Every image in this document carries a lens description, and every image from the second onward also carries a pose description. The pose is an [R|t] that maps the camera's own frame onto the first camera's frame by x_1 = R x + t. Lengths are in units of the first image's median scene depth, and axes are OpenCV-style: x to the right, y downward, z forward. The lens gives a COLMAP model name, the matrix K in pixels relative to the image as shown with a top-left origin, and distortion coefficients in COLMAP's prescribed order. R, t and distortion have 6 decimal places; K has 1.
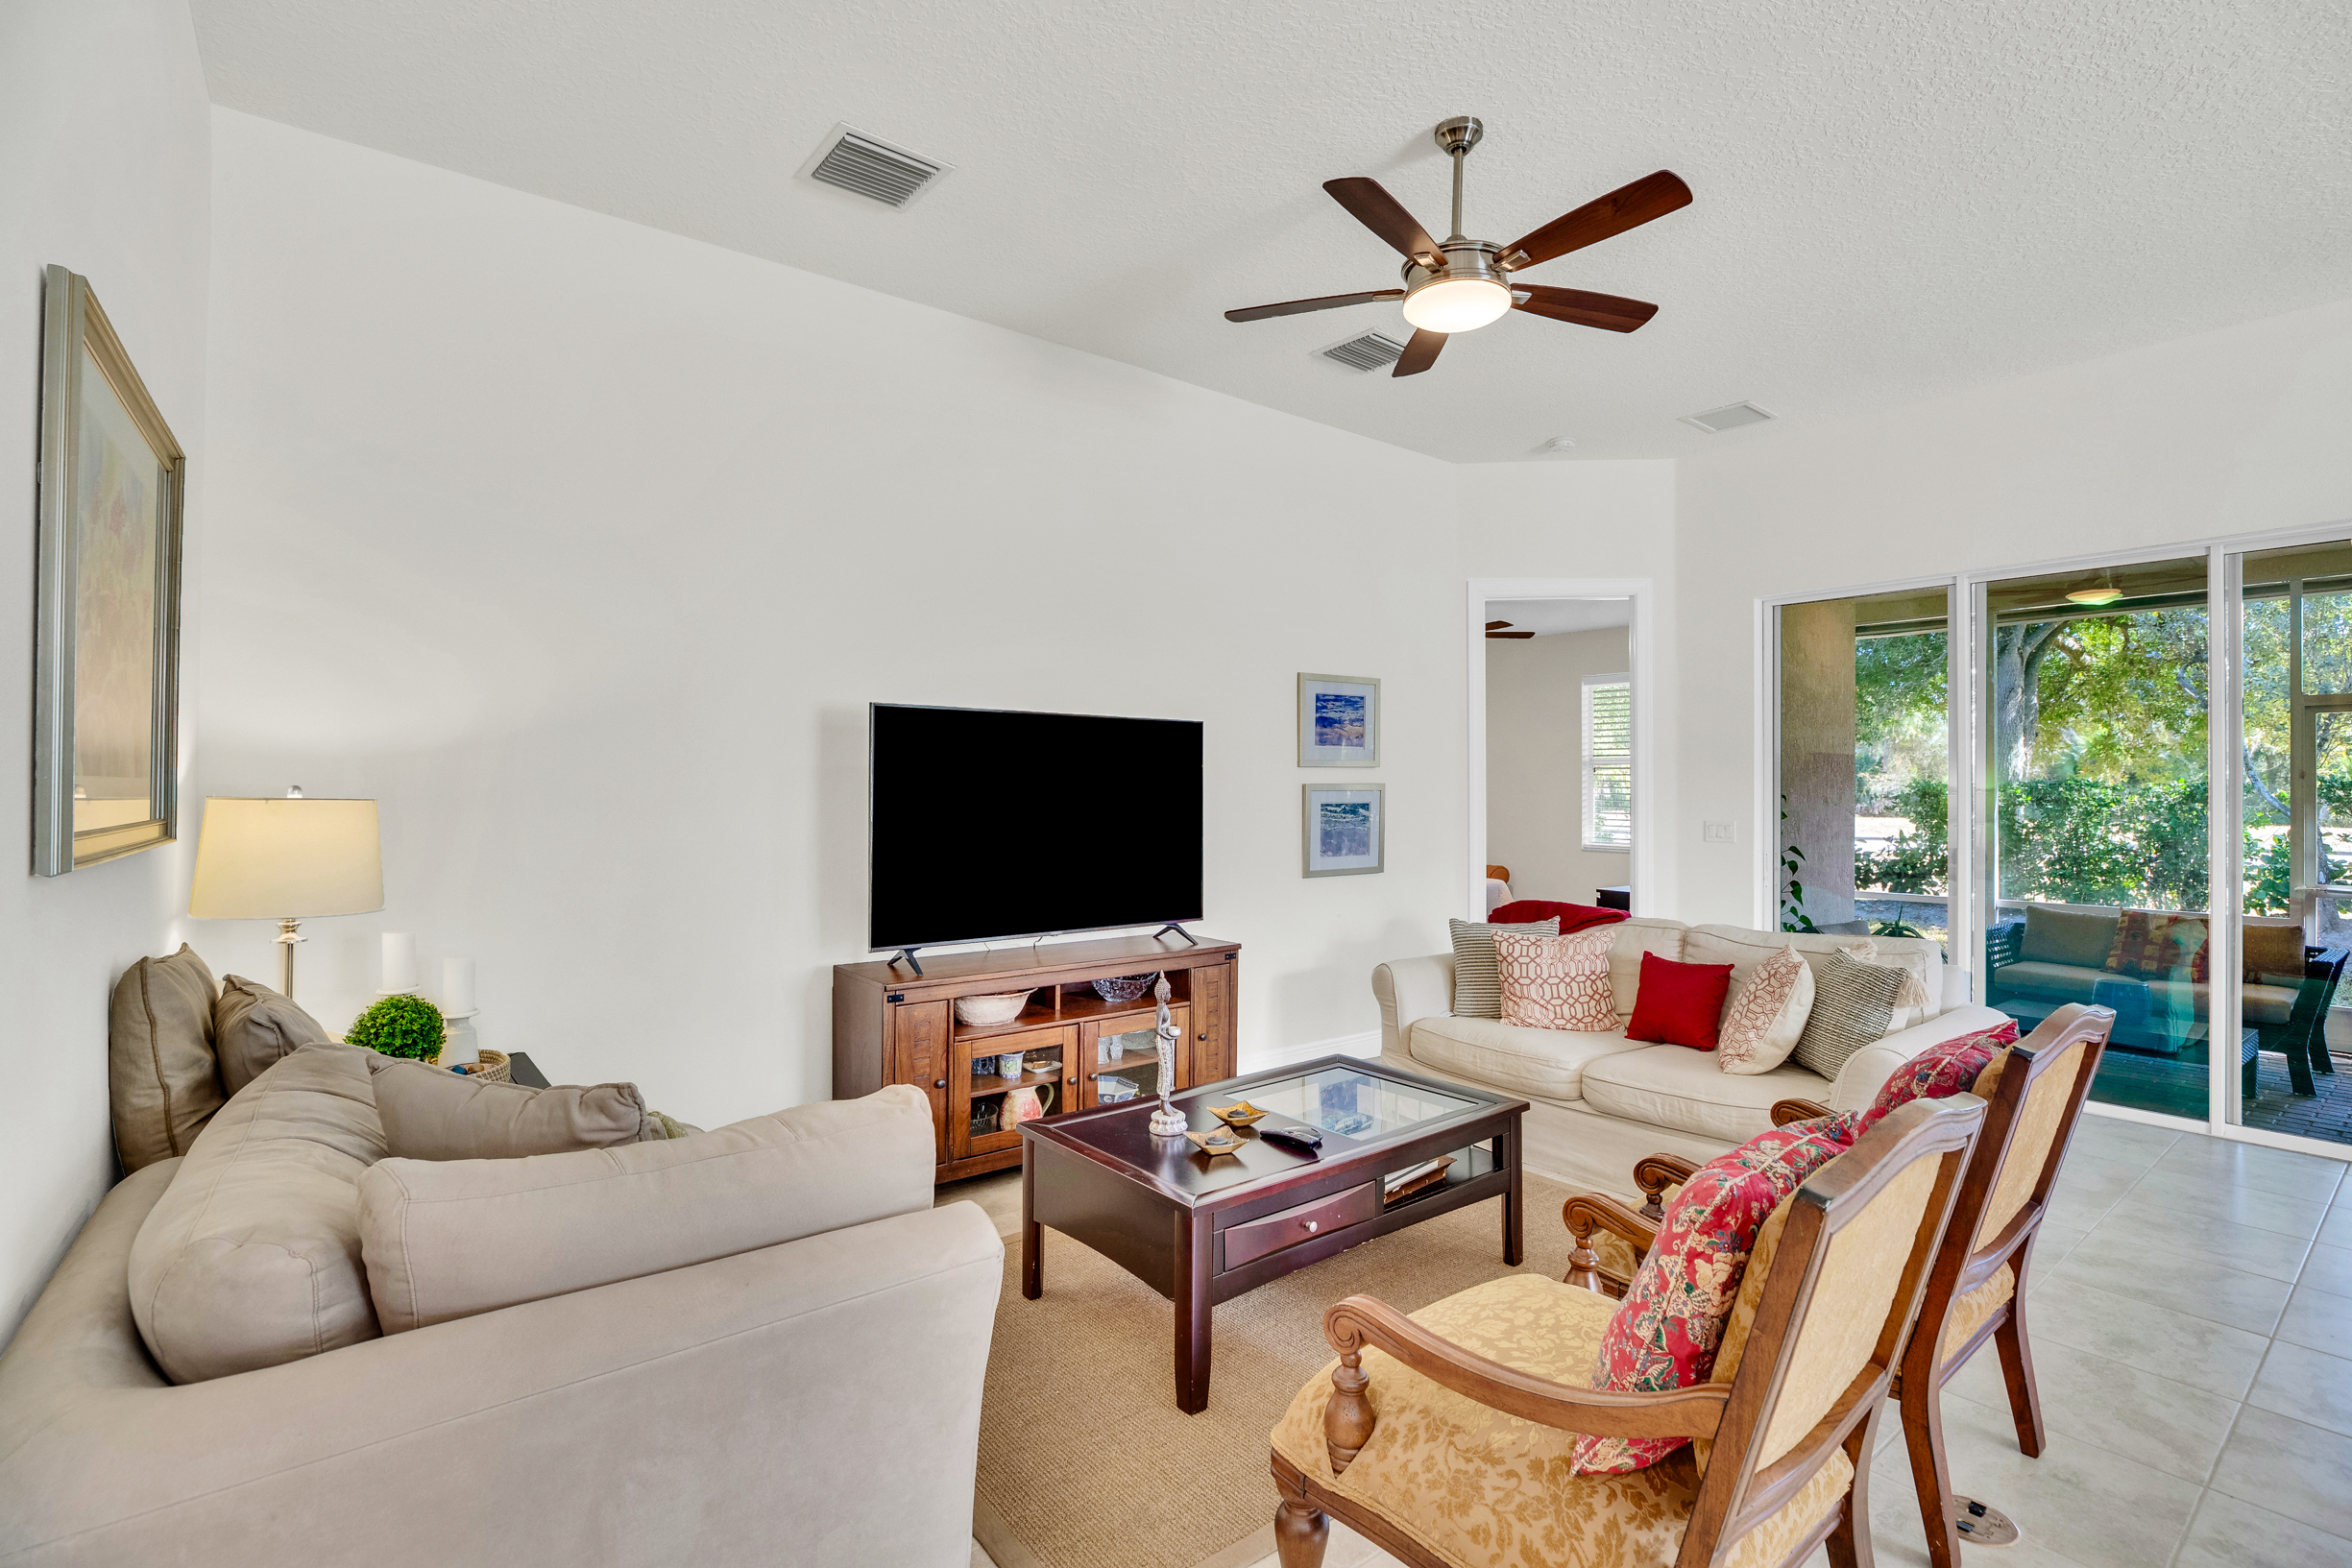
lens RADIAL K [[1082.0, 0, 1186.6], [0, 1082.0, 780.0], [0, 0, 1]] dist [-0.047050, 0.014979]
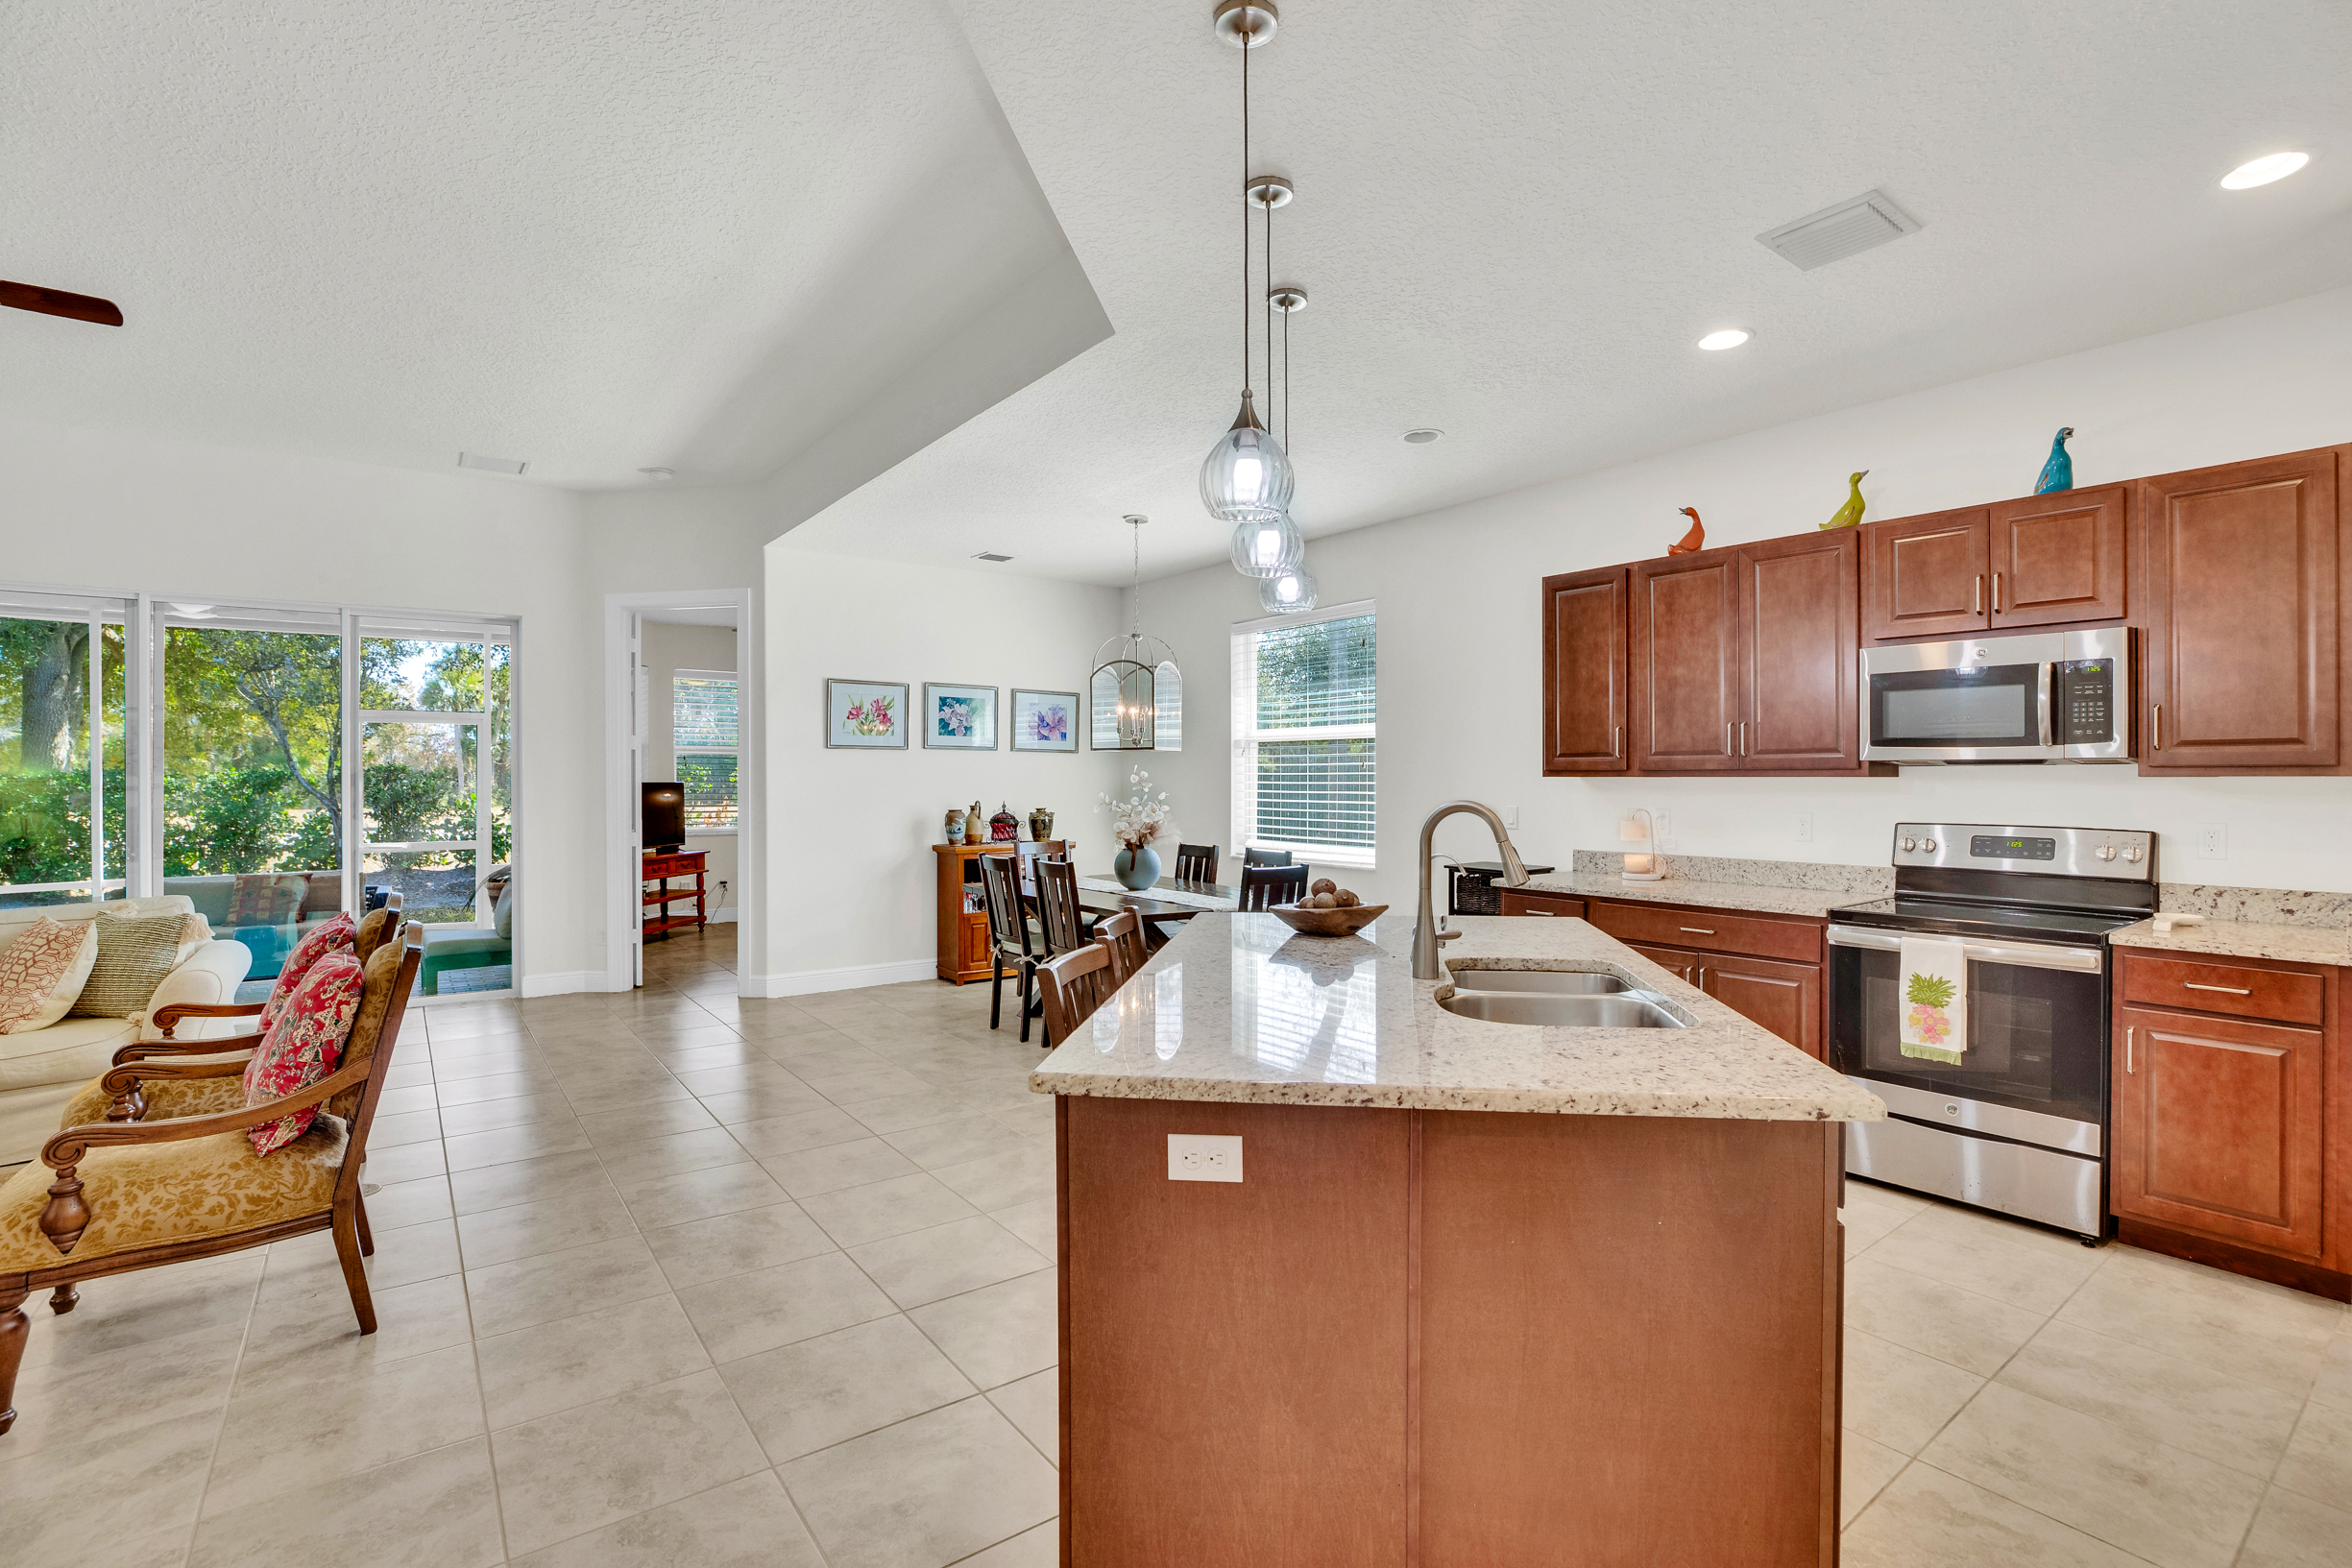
lens RADIAL K [[1082.0, 0, 1186.6], [0, 1082.0, 780.0], [0, 0, 1]] dist [-0.047050, 0.014979]
pose [[0.022933, -0.007271, 0.999711, -0.551307], [-0.003950, 0.999965, 0.007363, -0.001775], [-0.999729, -0.004118, 0.022904, -0.245010]]
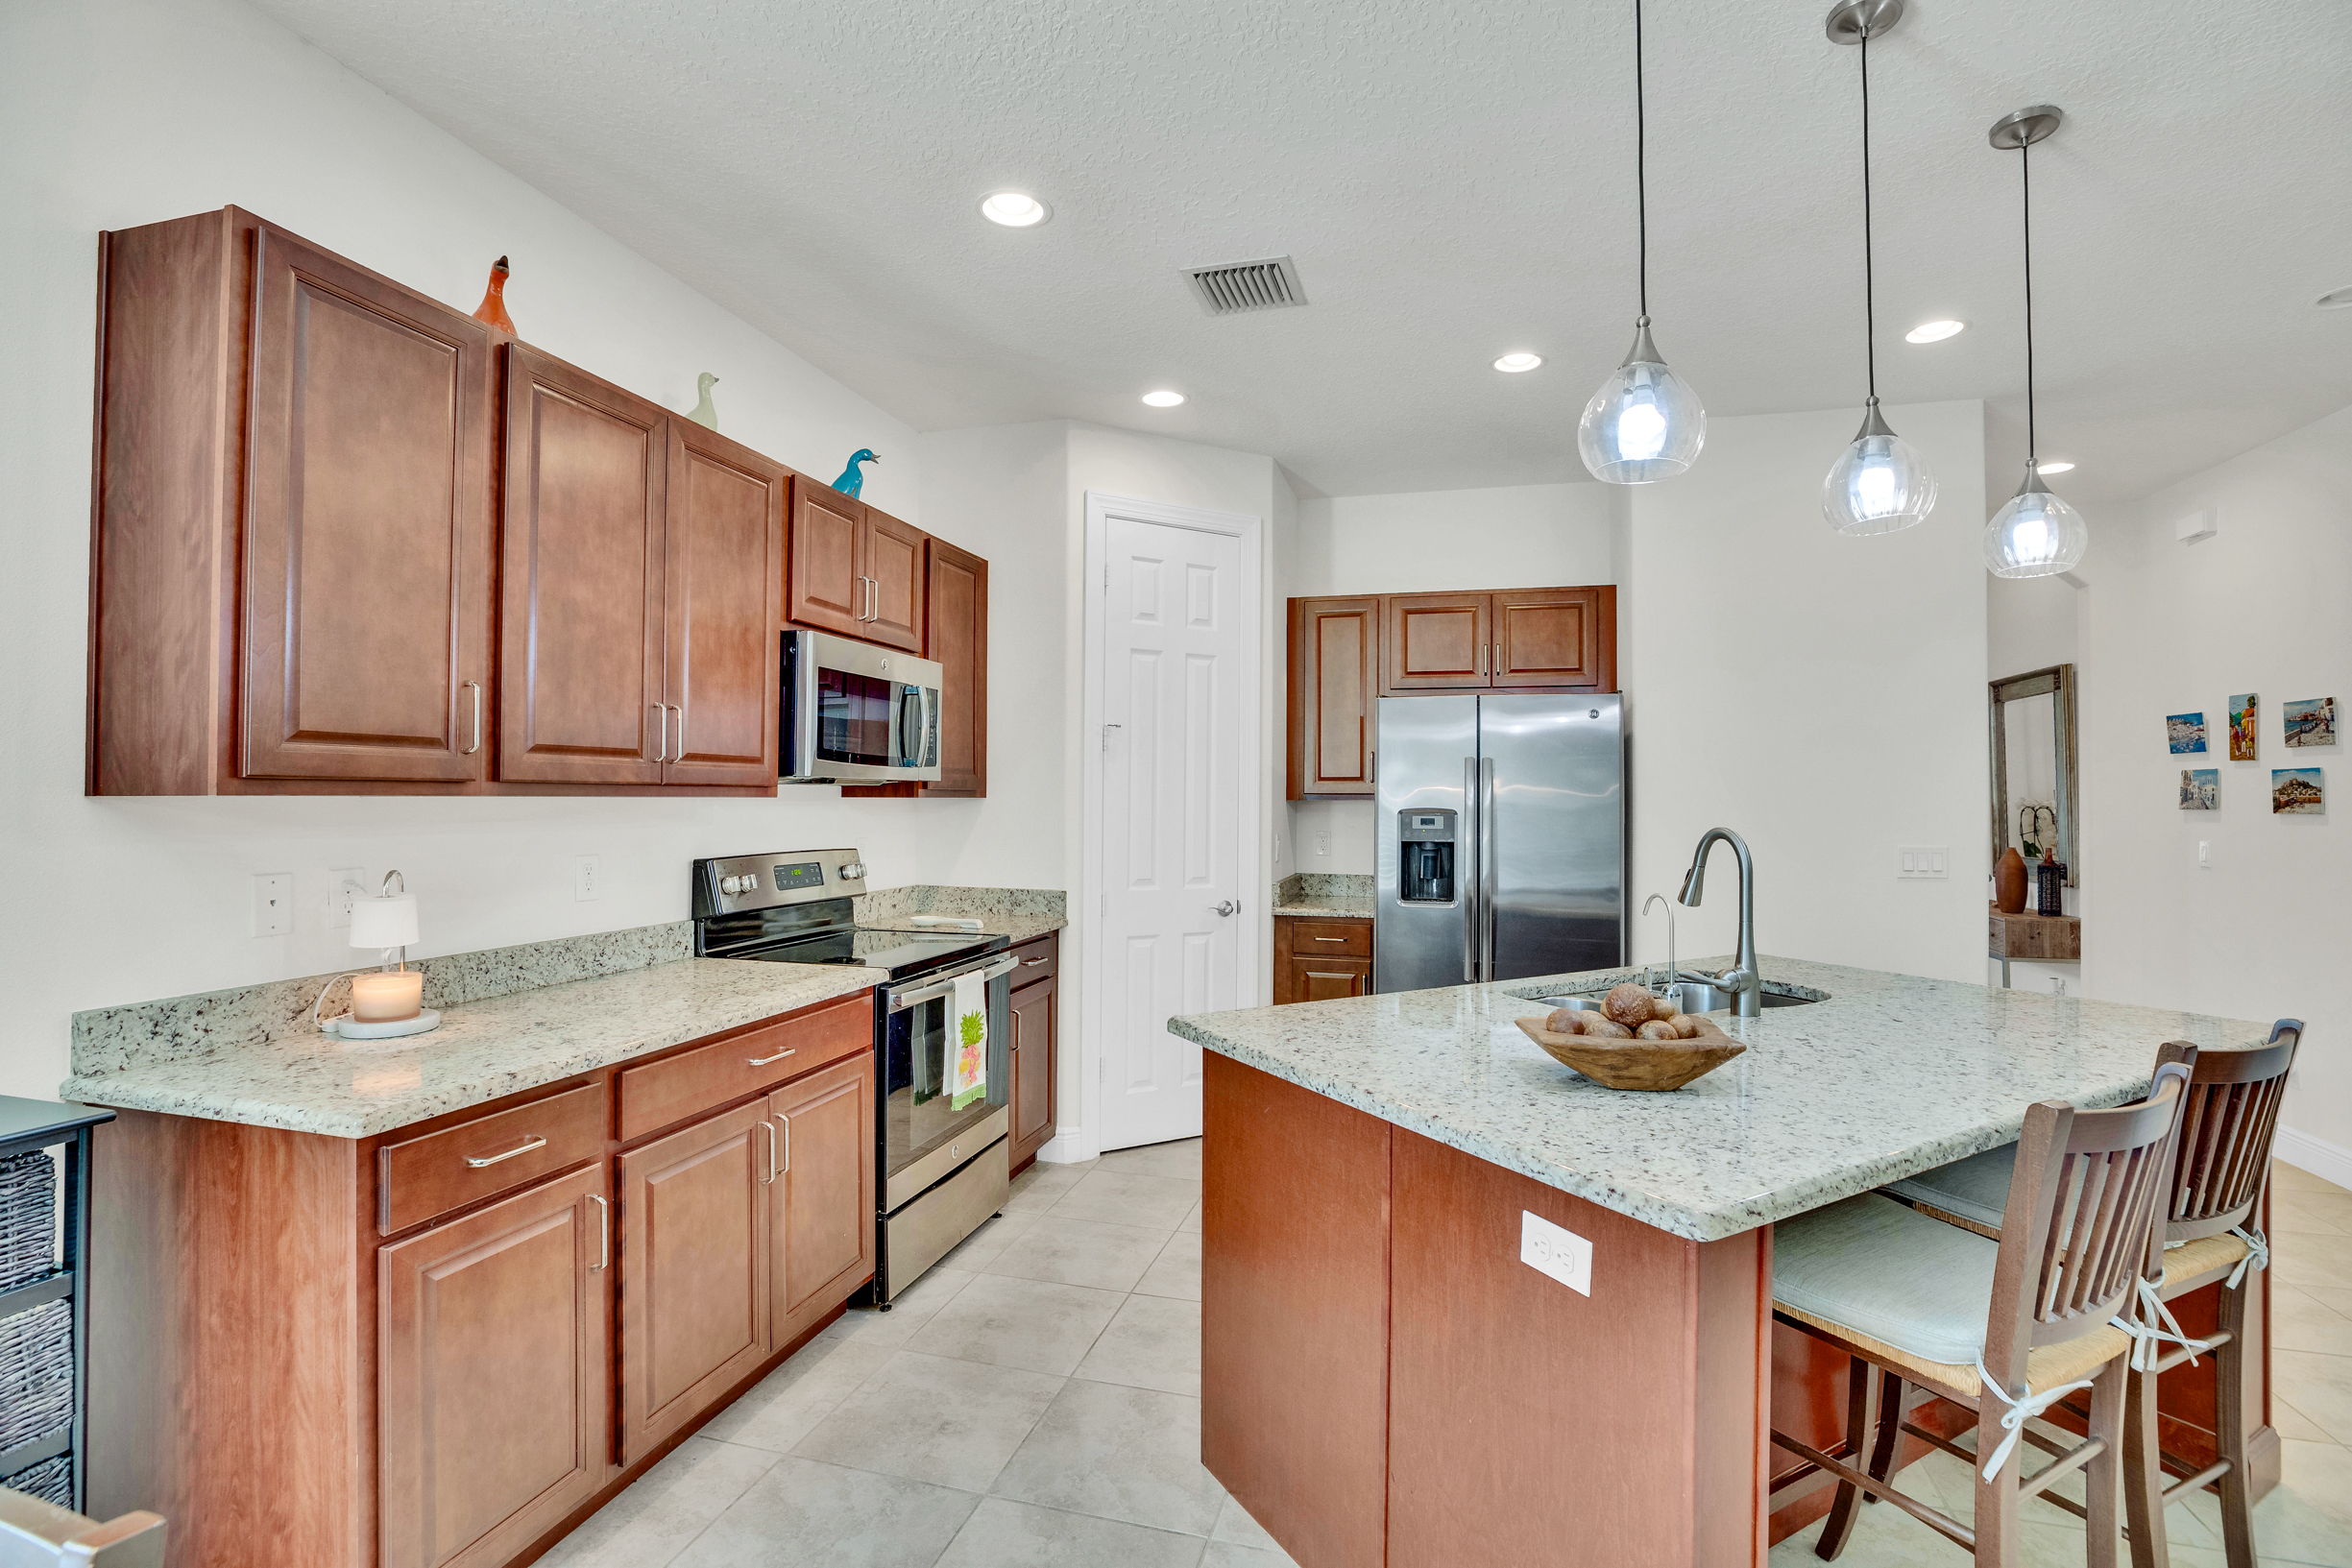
lens RADIAL K [[1082.0, 0, 1186.6], [0, 1082.0, 780.0], [0, 0, 1]] dist [-0.047050, 0.014979]
pose [[-0.806097, -0.017297, -0.591531, 0.733071], [-0.005288, 0.999743, -0.022029, 0.003175], [0.591760, -0.014629, -0.805982, -0.067475]]
